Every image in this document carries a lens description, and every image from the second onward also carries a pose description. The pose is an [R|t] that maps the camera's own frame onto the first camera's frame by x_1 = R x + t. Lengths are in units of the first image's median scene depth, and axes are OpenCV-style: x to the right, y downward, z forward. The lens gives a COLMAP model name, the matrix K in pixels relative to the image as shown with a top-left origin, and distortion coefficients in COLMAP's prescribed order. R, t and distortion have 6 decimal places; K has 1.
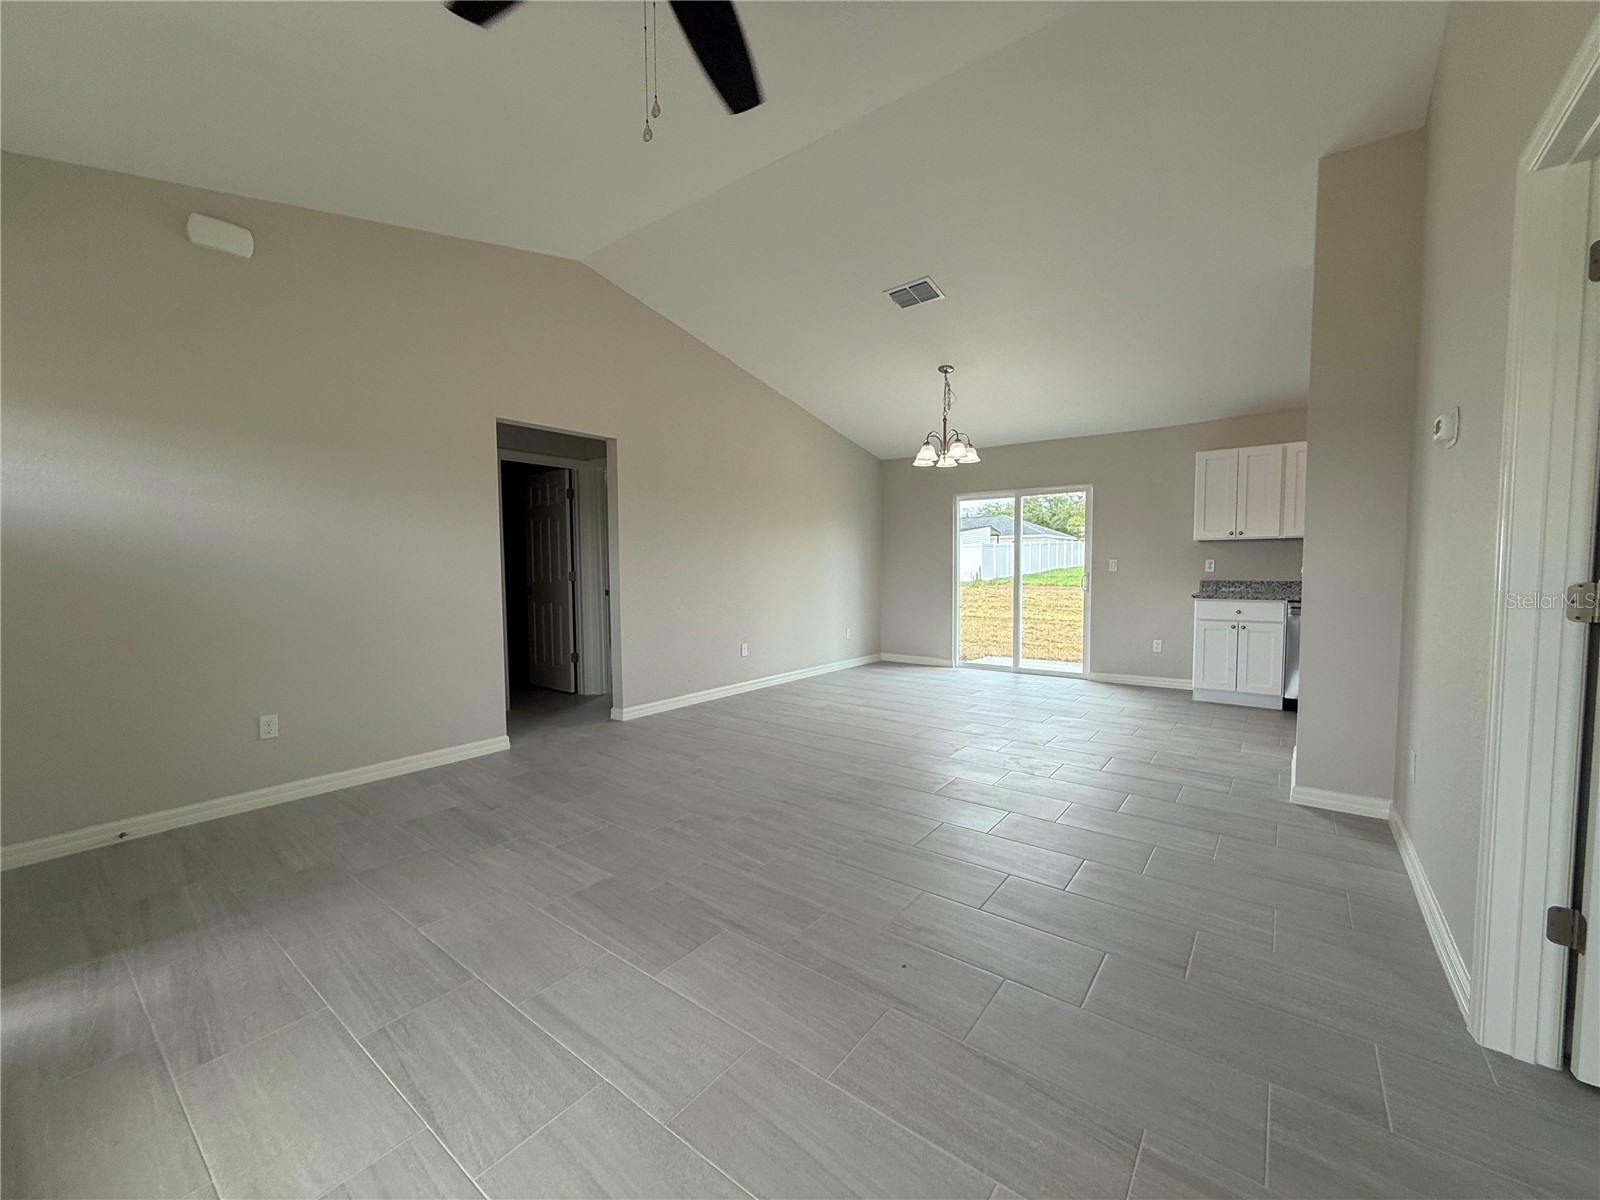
lens RADIAL K [[637.2, 0, 800.0], [0, 637.2, 600.0], [0, 0, 1]] dist [0.000960, -0.000168]
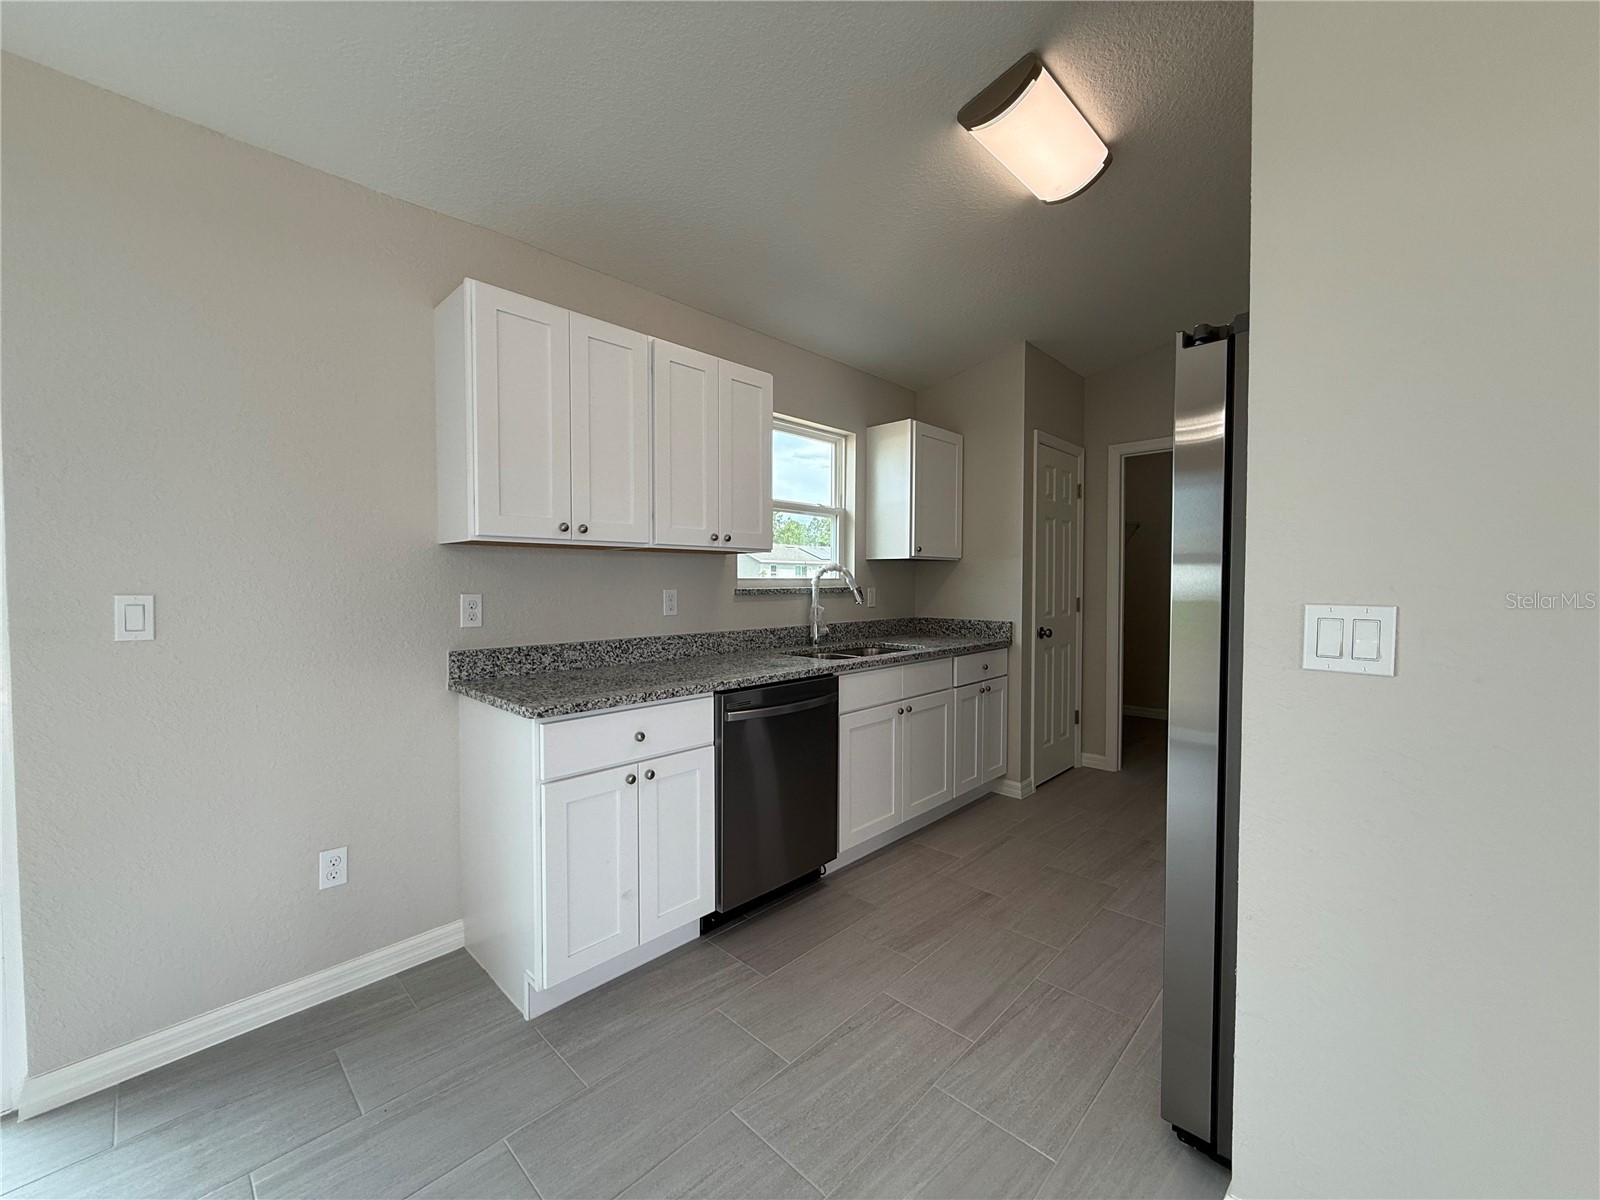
lens RADIAL K [[637.9, 0, 795.2], [0, 637.9, 602.3], [0, 0, 1]] dist [0.001064, -0.000122]
pose [[0.118445, -0.025023, 0.992645, 0.315054], [0.053719, 0.998380, 0.018758, -0.059758], [-0.991506, 0.051102, 0.119598, 0.825669]]
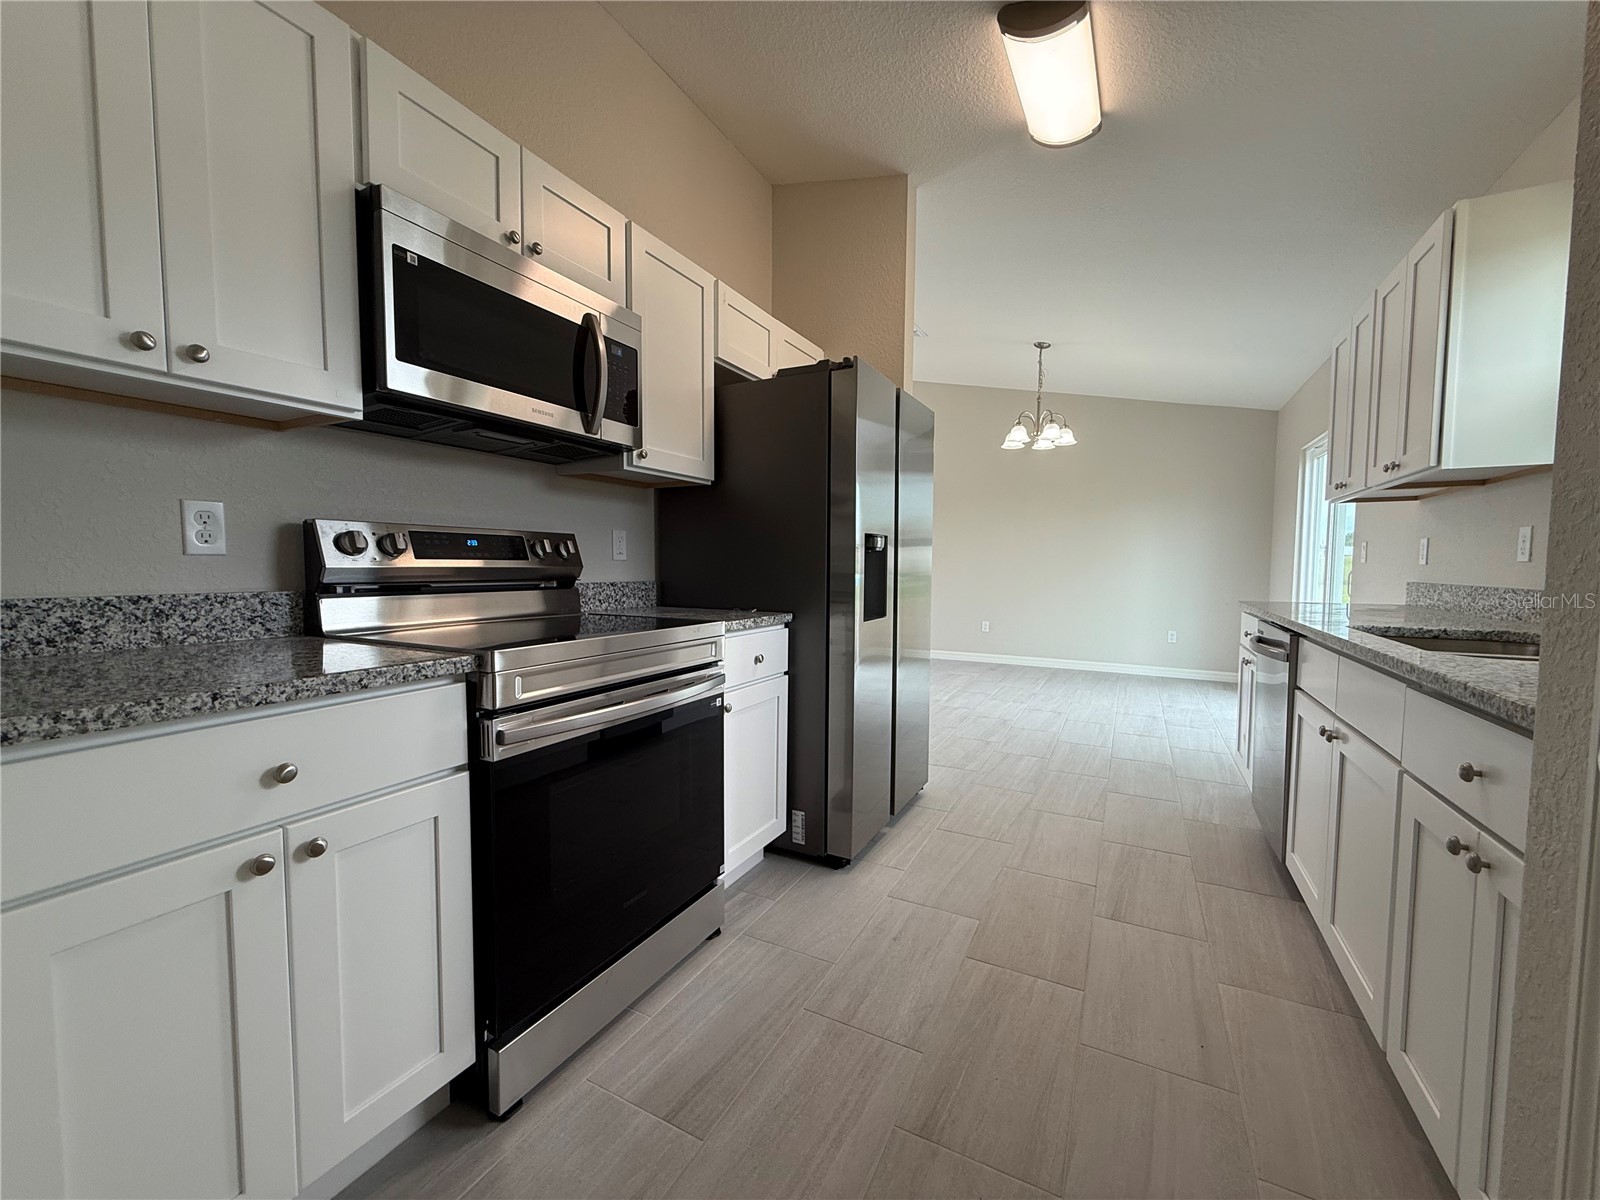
lens RADIAL K [[637.9, 0, 795.2], [0, 637.9, 602.3], [0, 0, 1]] dist [0.001064, -0.000122]
pose [[0.162816, 0.070112, -0.984162, 1.120223], [-0.060472, 0.996306, 0.060973, -0.017893], [0.984802, 0.049587, 0.166455, 0.498459]]
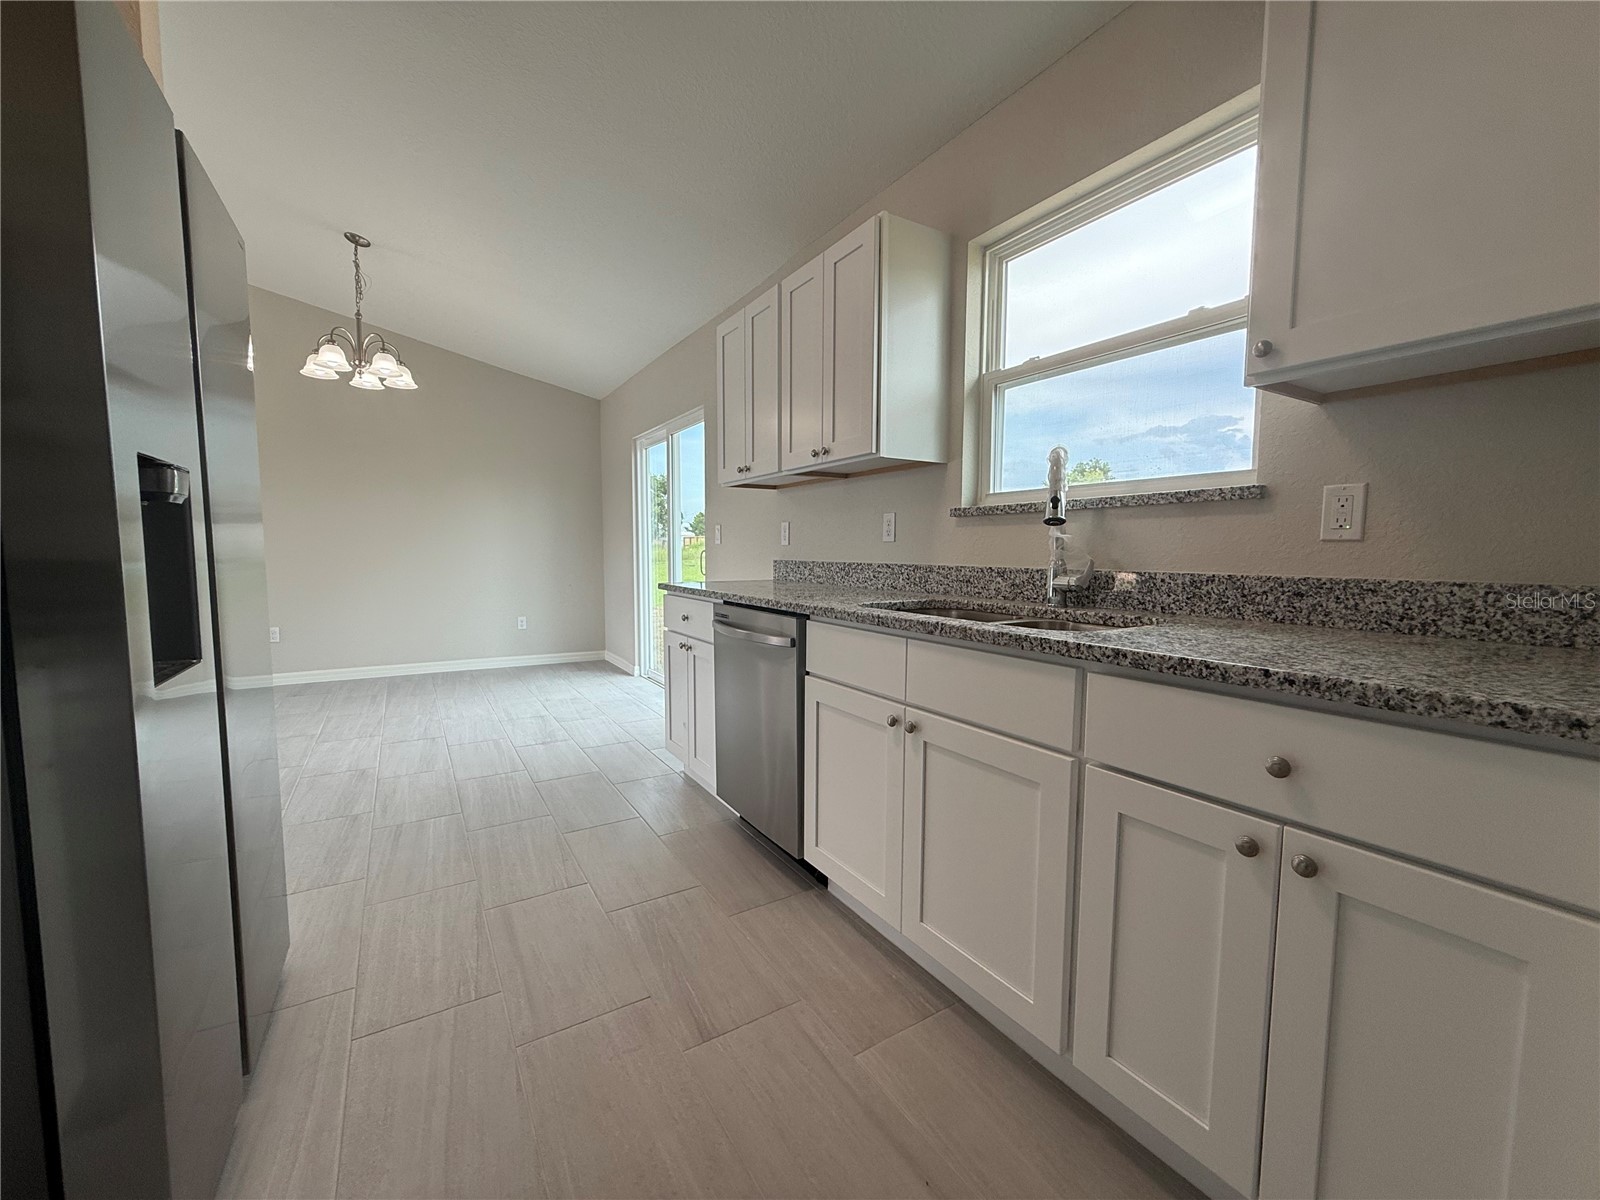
lens RADIAL K [[637.9, 0, 795.2], [0, 637.9, 602.3], [0, 0, 1]] dist [0.001064, -0.000122]
pose [[0.931984, 0.042902, -0.359953, 0.921815], [-0.032463, 0.998860, 0.034999, -0.014543], [0.361044, -0.020934, 0.932314, 0.522356]]
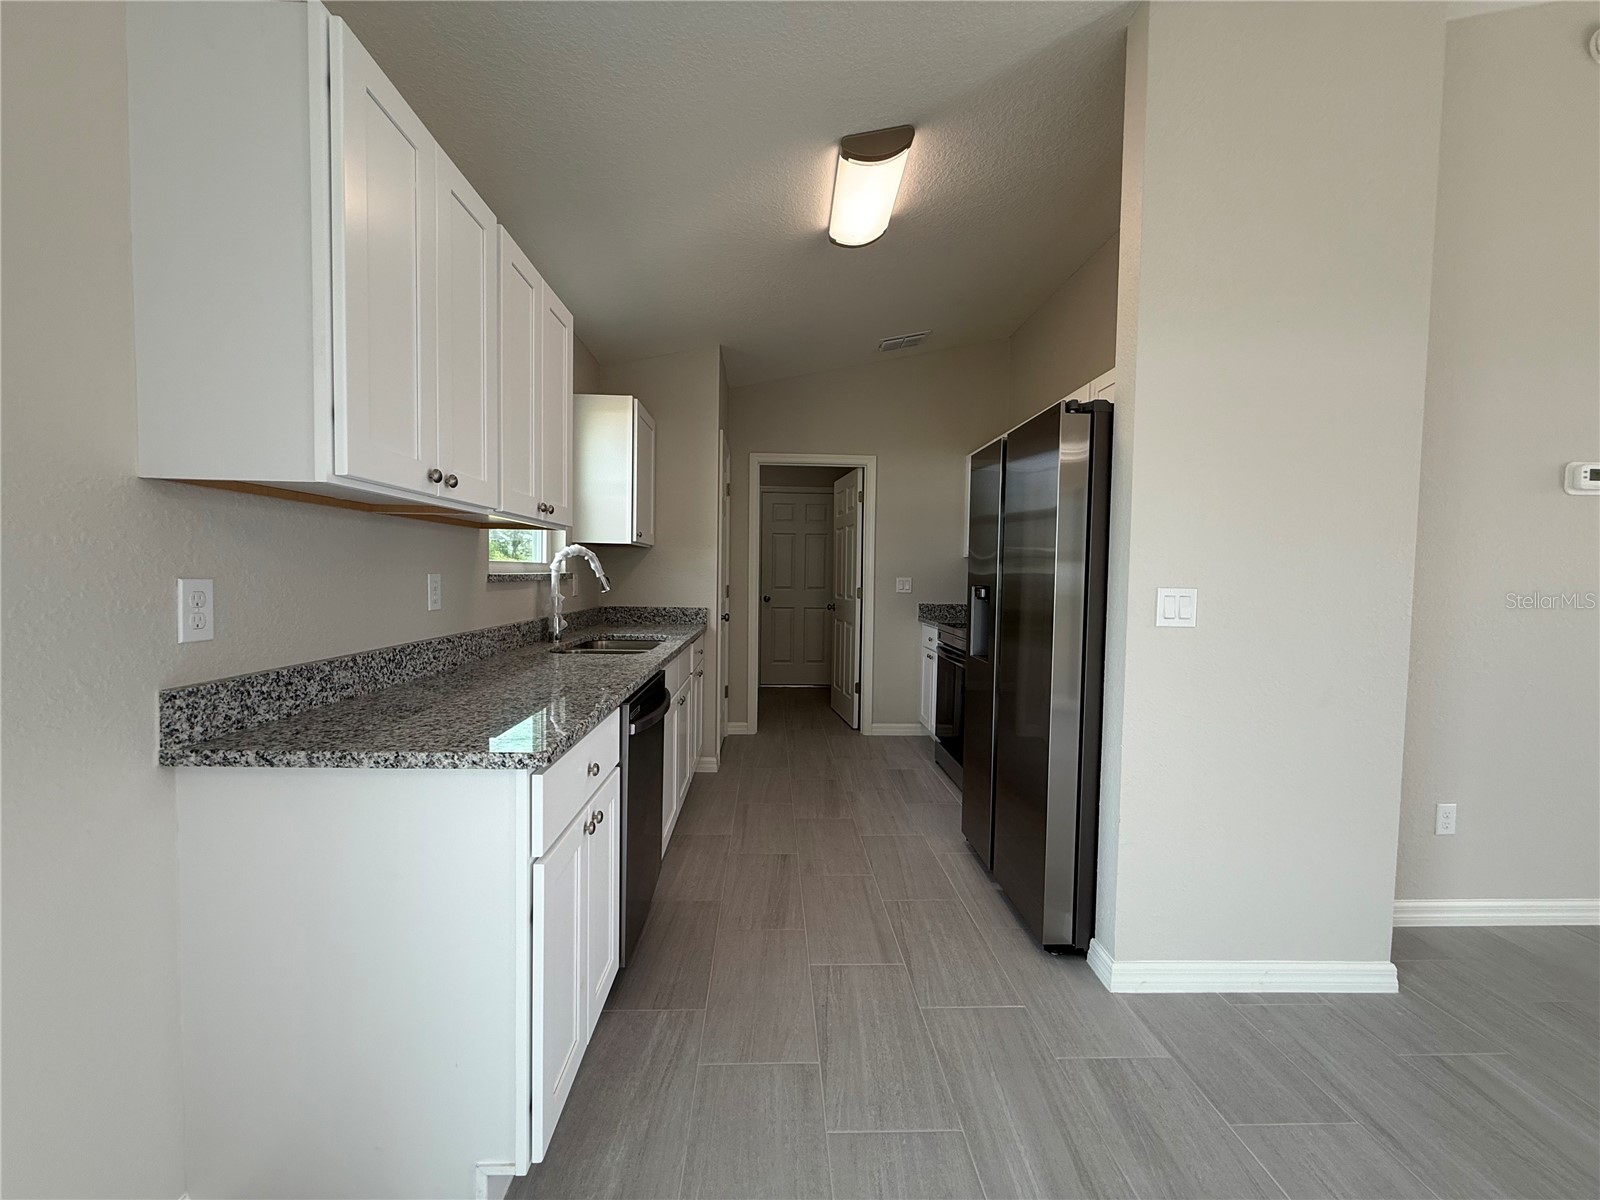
lens RADIAL K [[637.2, 0, 800.0], [0, 637.2, 600.0], [0, 0, 1]] dist [0.000960, -0.000168]
pose [[-0.640876, -0.034386, 0.766874, 0.398633], [0.030491, 0.997068, 0.070189, -0.070129], [-0.767038, 0.068365, -0.637948, 1.060215]]
